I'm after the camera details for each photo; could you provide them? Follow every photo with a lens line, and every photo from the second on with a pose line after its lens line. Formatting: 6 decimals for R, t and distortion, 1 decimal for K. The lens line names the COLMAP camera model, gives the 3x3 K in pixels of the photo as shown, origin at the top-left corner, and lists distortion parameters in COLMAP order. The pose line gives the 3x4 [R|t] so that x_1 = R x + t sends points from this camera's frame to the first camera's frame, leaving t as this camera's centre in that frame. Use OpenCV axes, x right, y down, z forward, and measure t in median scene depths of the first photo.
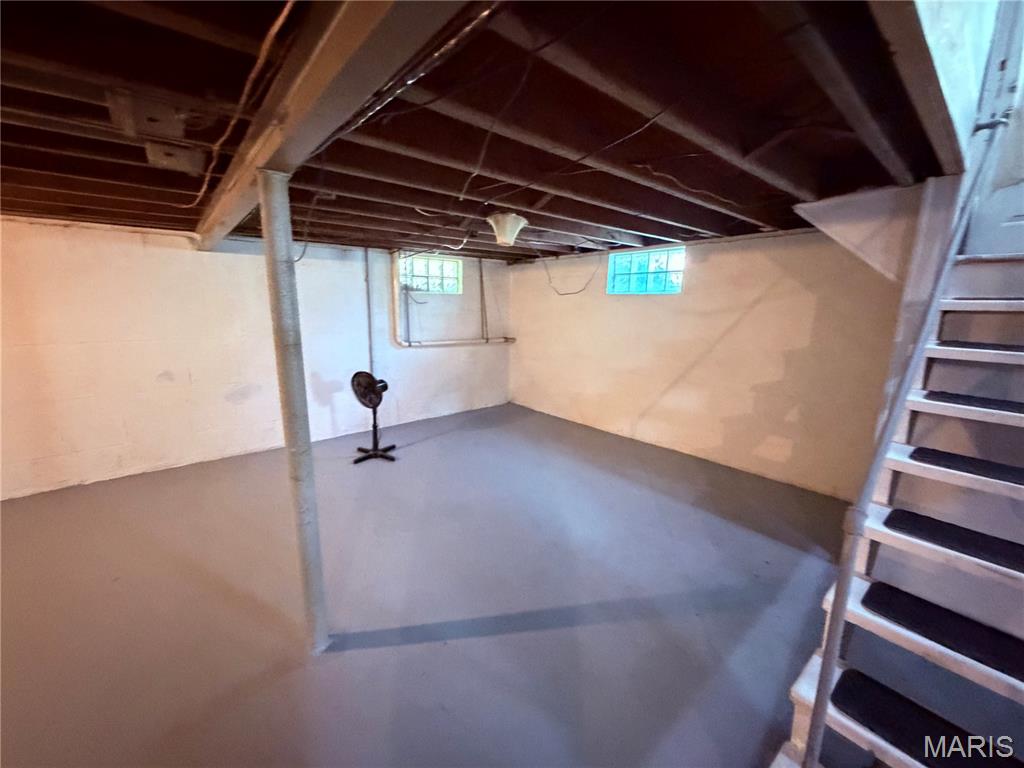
lens RADIAL K [[409.0, 0, 509.0], [0, 409.0, 383.9], [0, 0, 1]] dist [-0.000068, 0.000011]
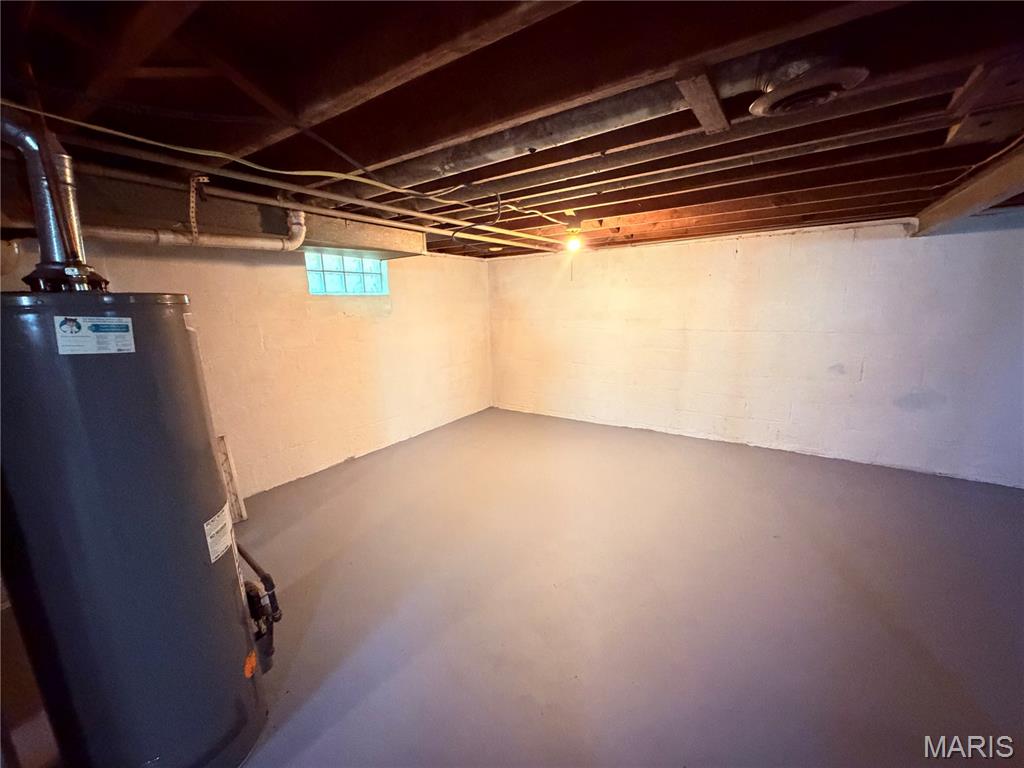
lens RADIAL K [[409.0, 0, 509.0], [0, 409.0, 383.9], [0, 0, 1]] dist [-0.000068, 0.000011]
pose [[0.274550, 0.173107, -0.945863, -0.096437], [-0.159338, 0.978253, 0.132785, 0.014602], [0.948279, 0.114255, 0.296162, -0.079261]]
